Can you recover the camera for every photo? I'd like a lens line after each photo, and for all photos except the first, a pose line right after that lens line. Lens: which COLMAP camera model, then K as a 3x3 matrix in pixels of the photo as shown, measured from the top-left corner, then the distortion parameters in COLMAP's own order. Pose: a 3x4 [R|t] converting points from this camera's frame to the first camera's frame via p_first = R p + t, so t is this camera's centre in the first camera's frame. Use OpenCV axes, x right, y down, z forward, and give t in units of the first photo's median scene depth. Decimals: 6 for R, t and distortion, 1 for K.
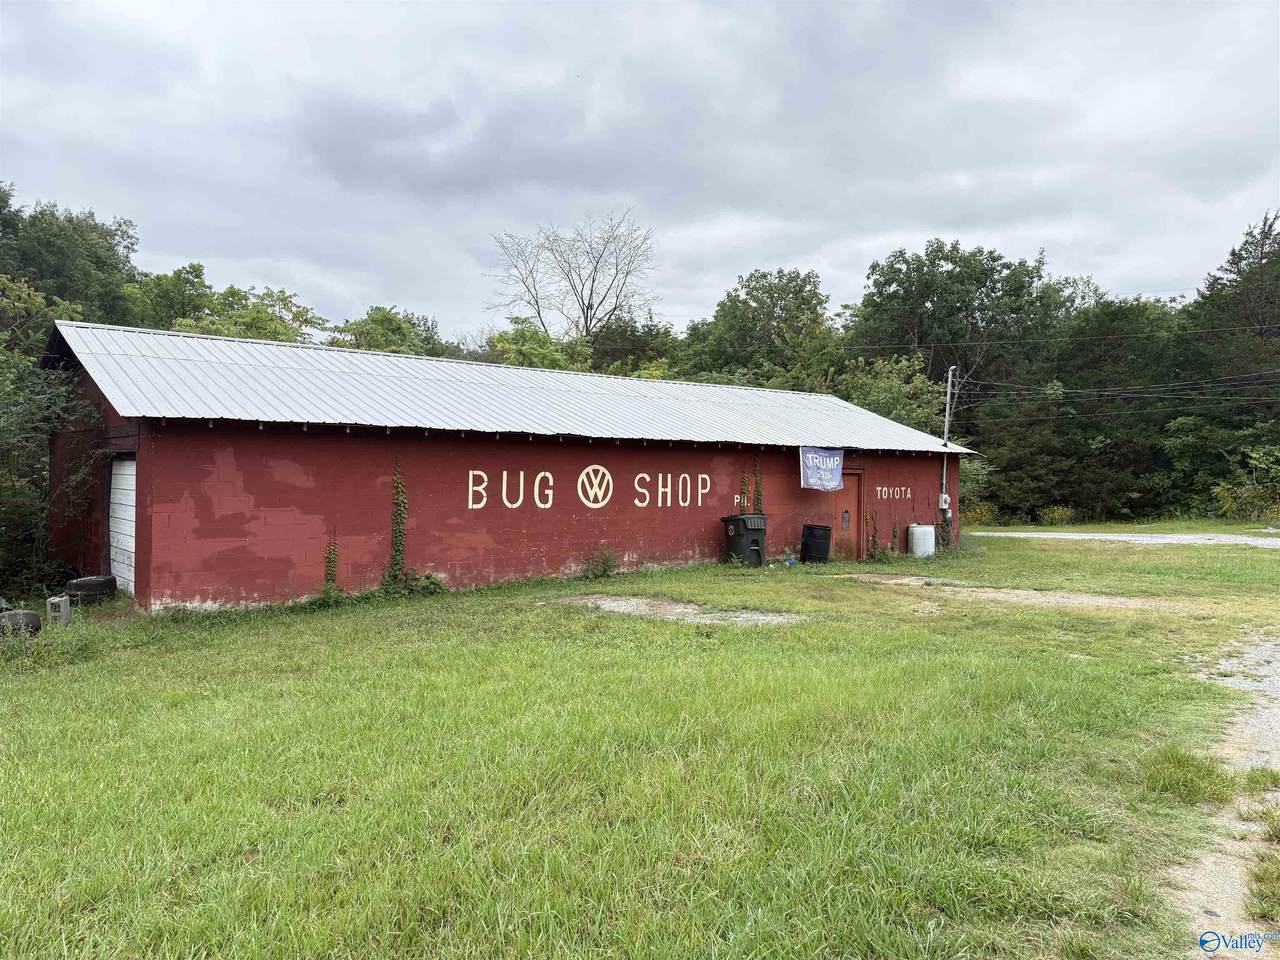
lens RADIAL K [[968.6, 0, 638.3], [0, 968.6, 474.3], [0, 0, 1]] dist [0.012732, -0.026630]
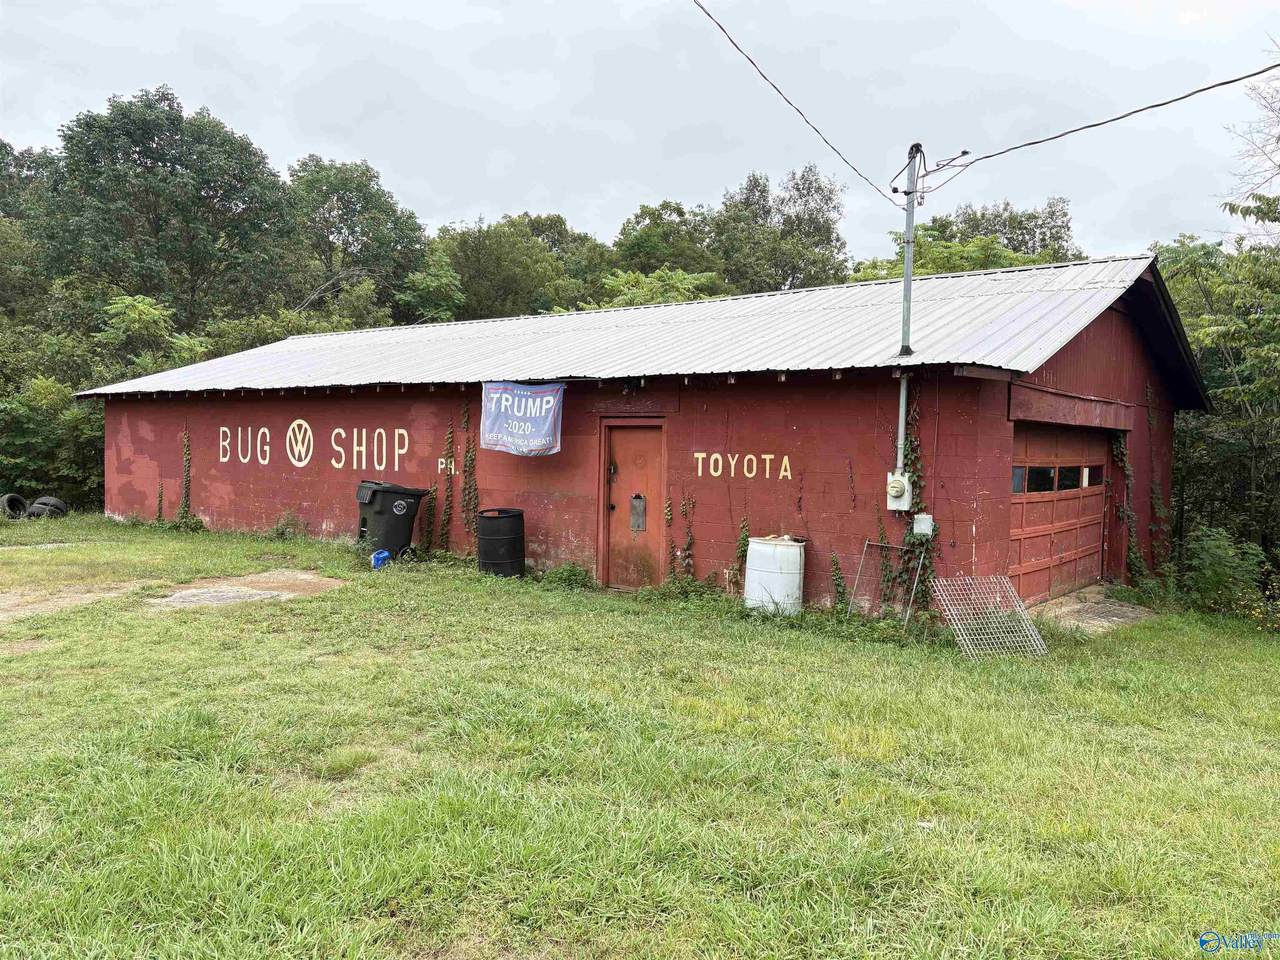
lens RADIAL K [[968.6, 0, 651.8], [0, 968.6, 487.5], [0, 0, 1]] dist [0.012732, -0.026630]
pose [[0.240838, 0.030020, -0.970101, 0.926876], [-0.020540, 0.999455, 0.025829, 0.024017], [0.970348, 0.013705, 0.241323, 1.102099]]
